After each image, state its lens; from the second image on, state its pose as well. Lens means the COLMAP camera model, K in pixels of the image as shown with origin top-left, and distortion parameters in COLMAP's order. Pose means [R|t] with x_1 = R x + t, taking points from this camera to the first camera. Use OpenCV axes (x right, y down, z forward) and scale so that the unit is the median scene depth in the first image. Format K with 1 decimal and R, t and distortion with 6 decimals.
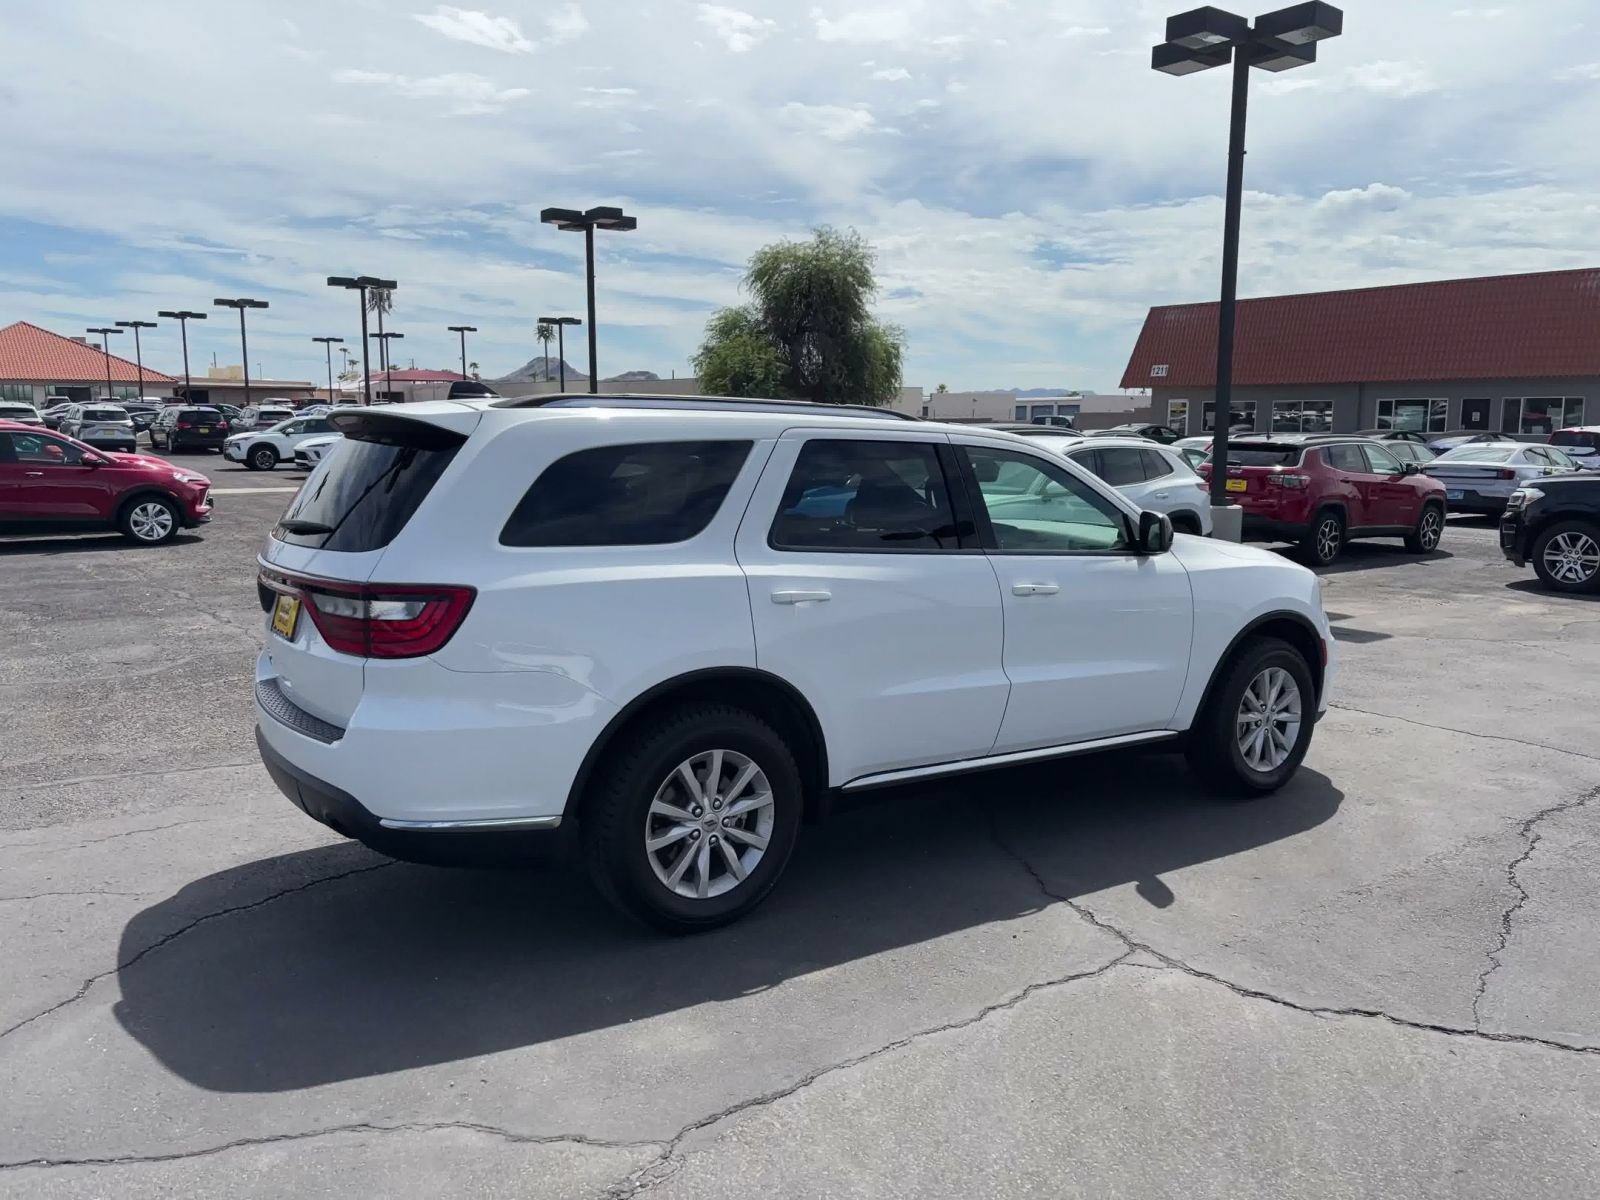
lens RADIAL K [[1211.4, 0, 789.8], [0, 1211.4, 600.6], [0, 0, 1]] dist [0.038324, -0.043089]
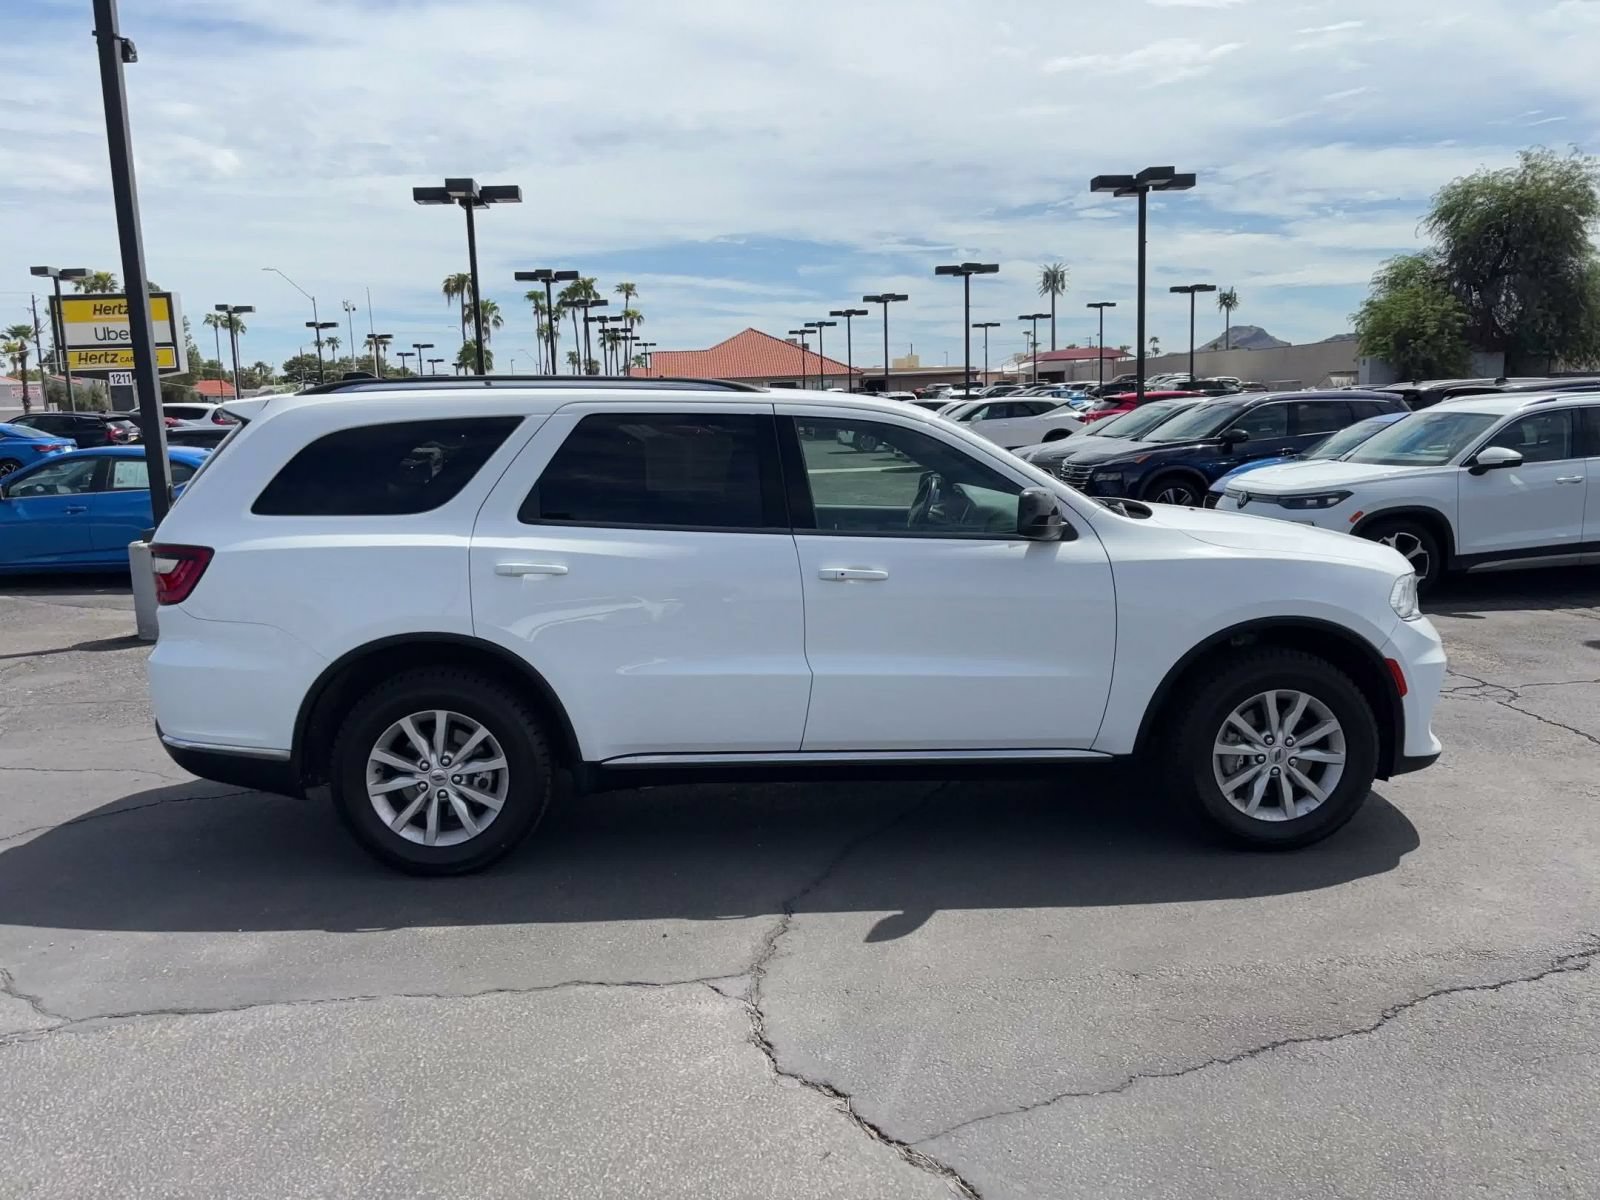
lens RADIAL K [[1211.4, 0, 791.6], [0, 1211.4, 601.1], [0, 0, 1]] dist [0.038324, -0.043089]
pose [[0.853550, 0.050495, -0.518558, 0.182167], [-0.040334, 0.998710, 0.030860, -0.004242], [0.519447, -0.005425, 0.854486, 0.059499]]
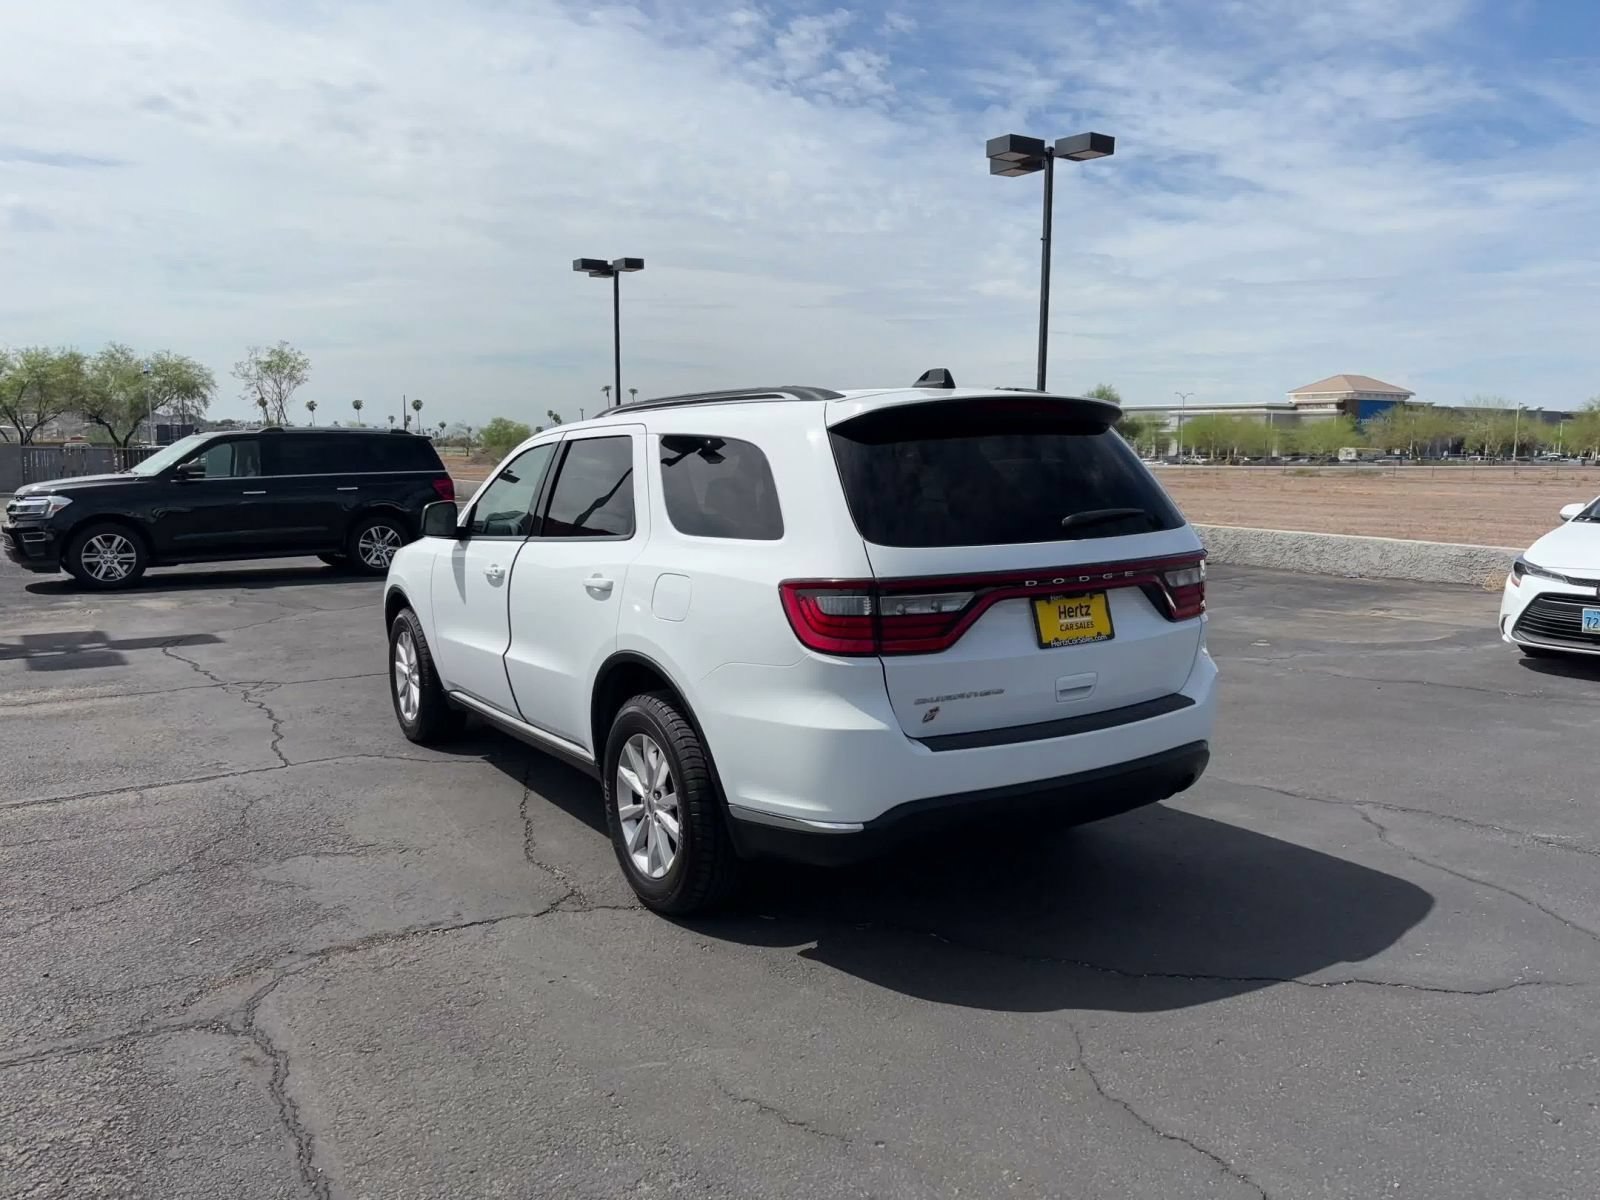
lens RADIAL K [[1211.4, 0, 786.7], [0, 1211.4, 595.5], [0, 0, 1]] dist [0.038324, -0.043089]
pose [[0.033643, -0.125001, 0.991586, -0.324129], [0.142264, 0.982644, 0.119047, -0.035527], [-0.989257, 0.137062, 0.050842, 0.286361]]
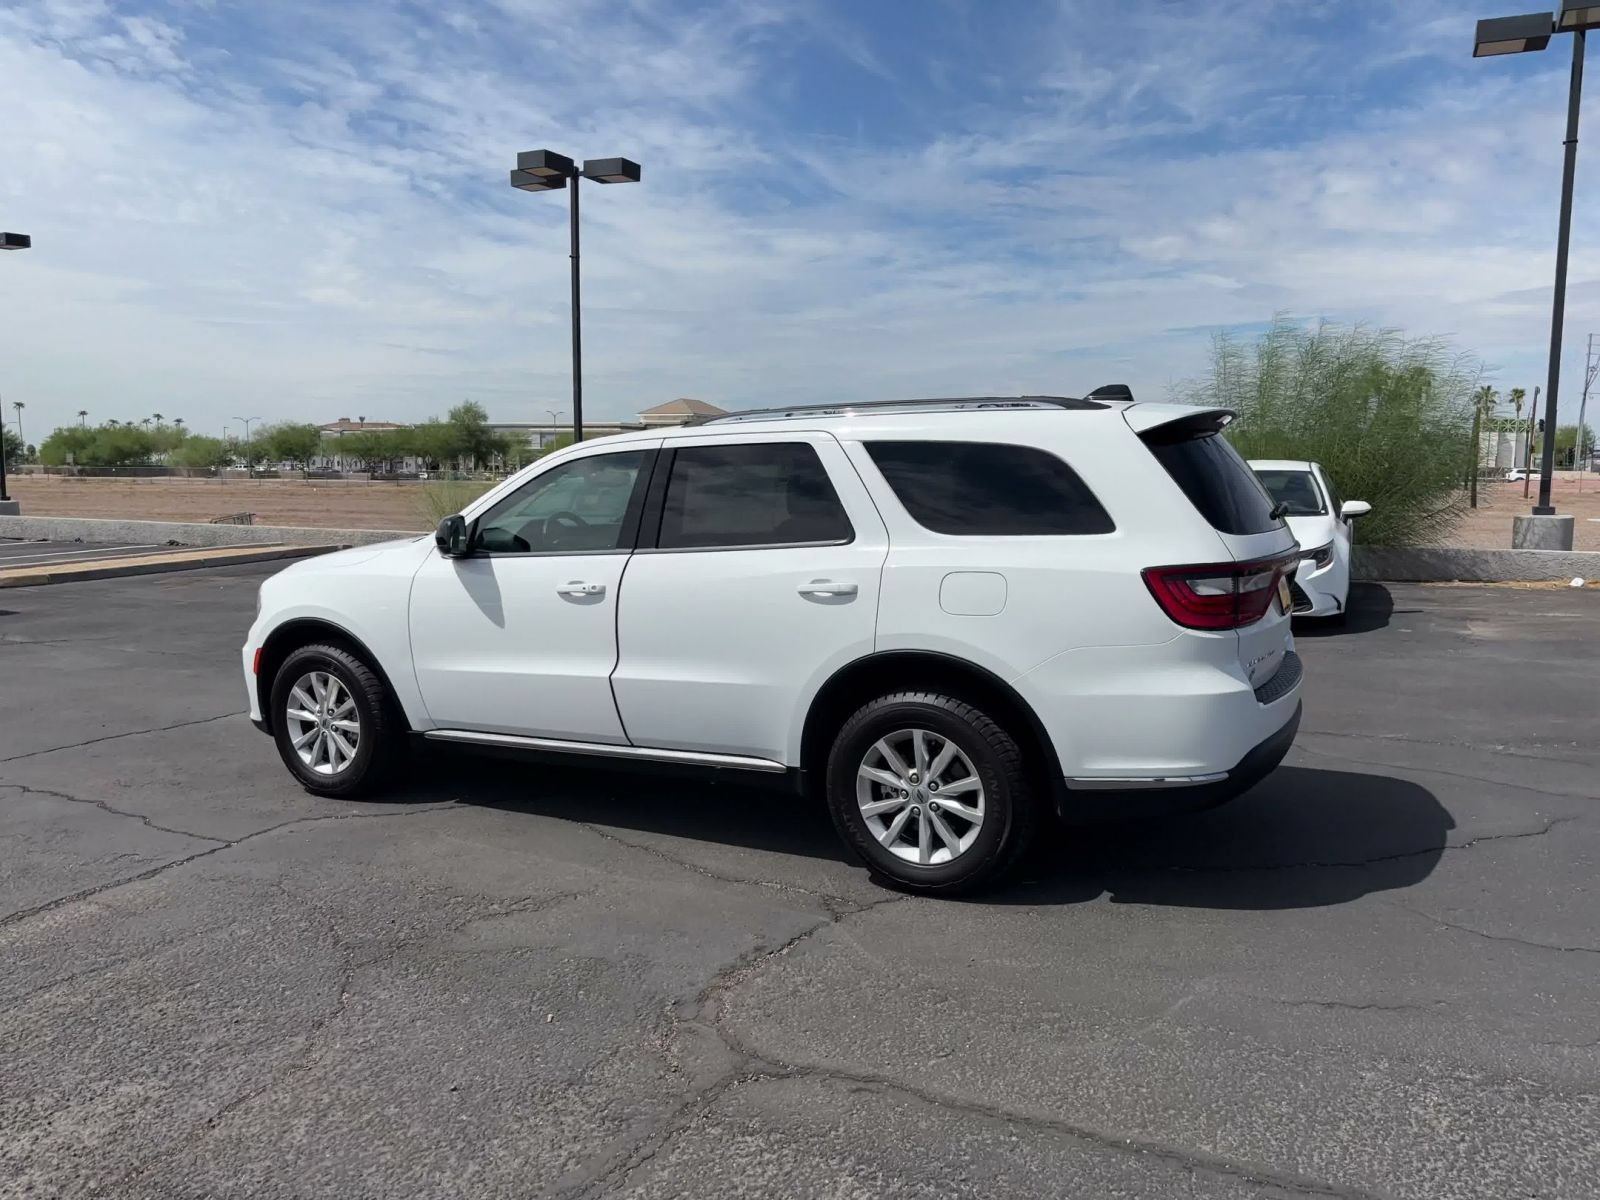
lens RADIAL K [[1211.4, 0, 788.3], [0, 1211.4, 608.5], [0, 0, 1]] dist [0.038324, -0.043089]
pose [[-0.468968, -0.108133, 0.876571, -0.291926], [0.124470, 0.974480, 0.186802, -0.059014], [-0.874400, 0.196711, -0.443541, 0.468095]]
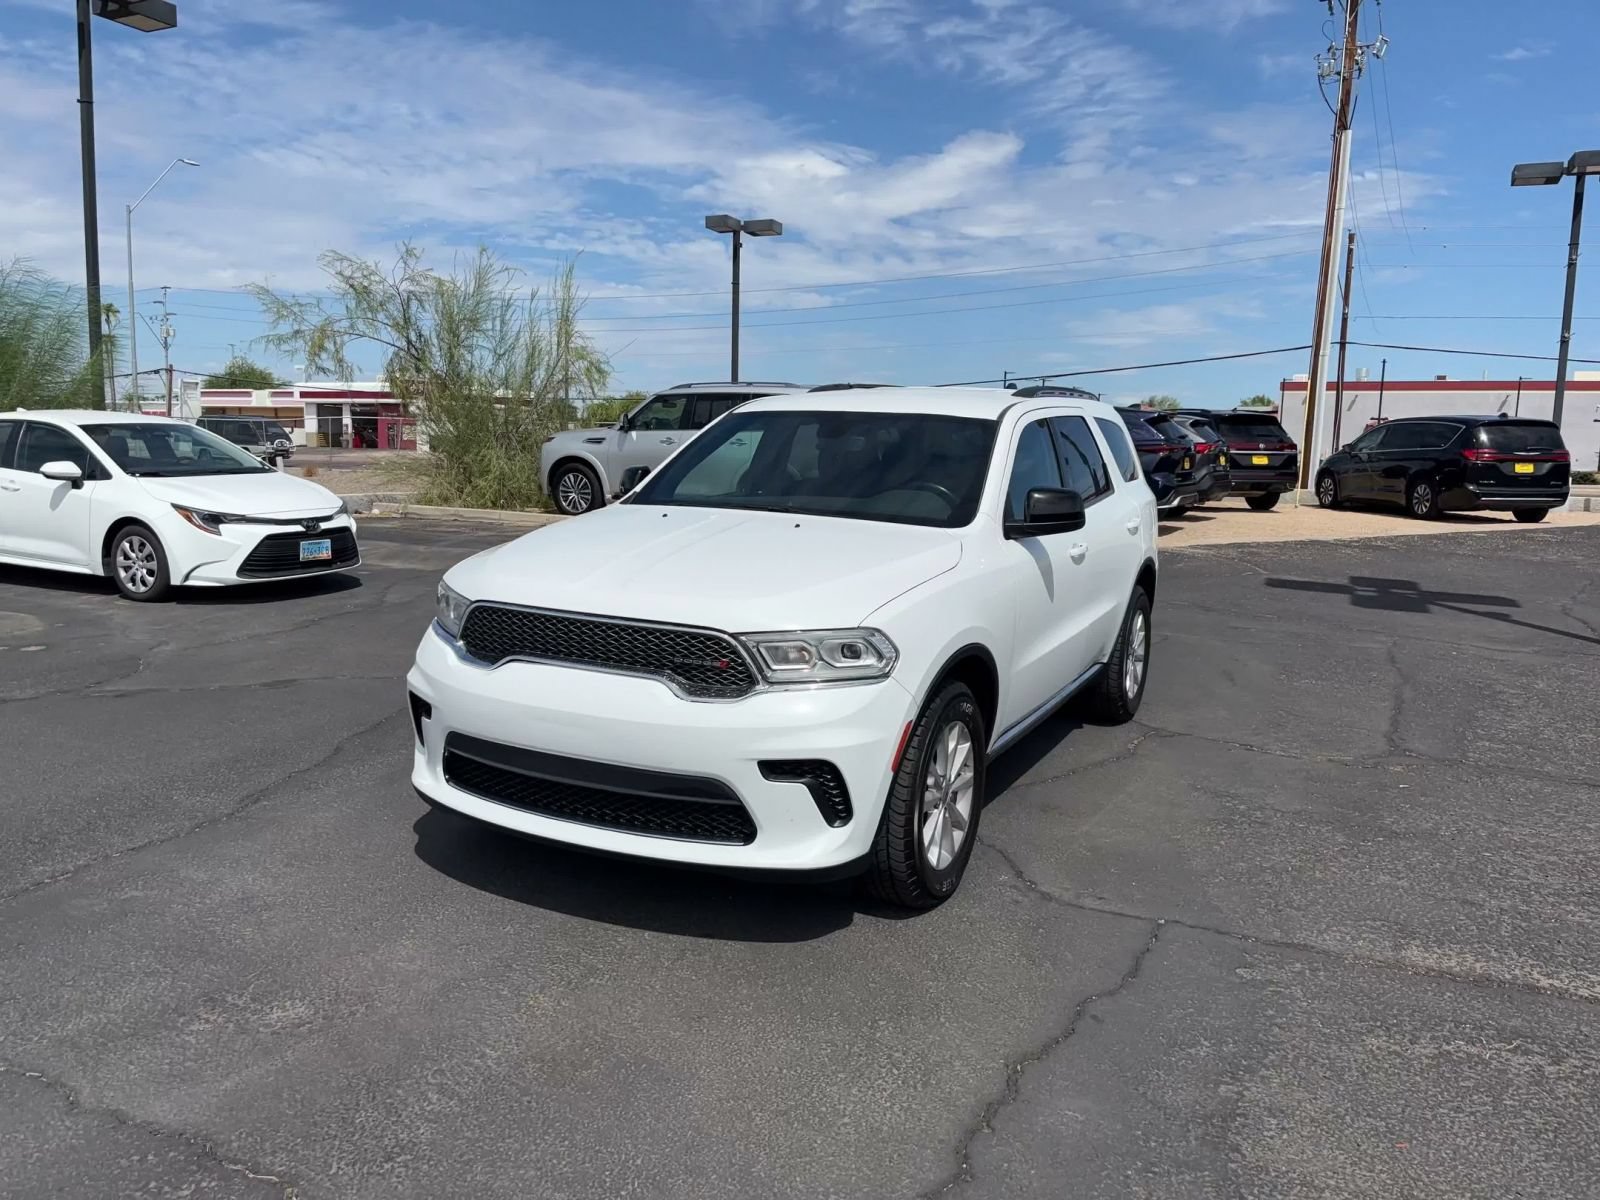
lens RADIAL K [[1211.4, 0, 787.1], [0, 1211.4, 607.6], [0, 0, 1]] dist [0.038324, -0.043089]
pose [[-0.877689, 0.040315, -0.477532, 0.216876], [-0.095746, 0.961614, 0.257161, -0.074249], [0.469569, 0.271429, -0.840138, 0.615938]]
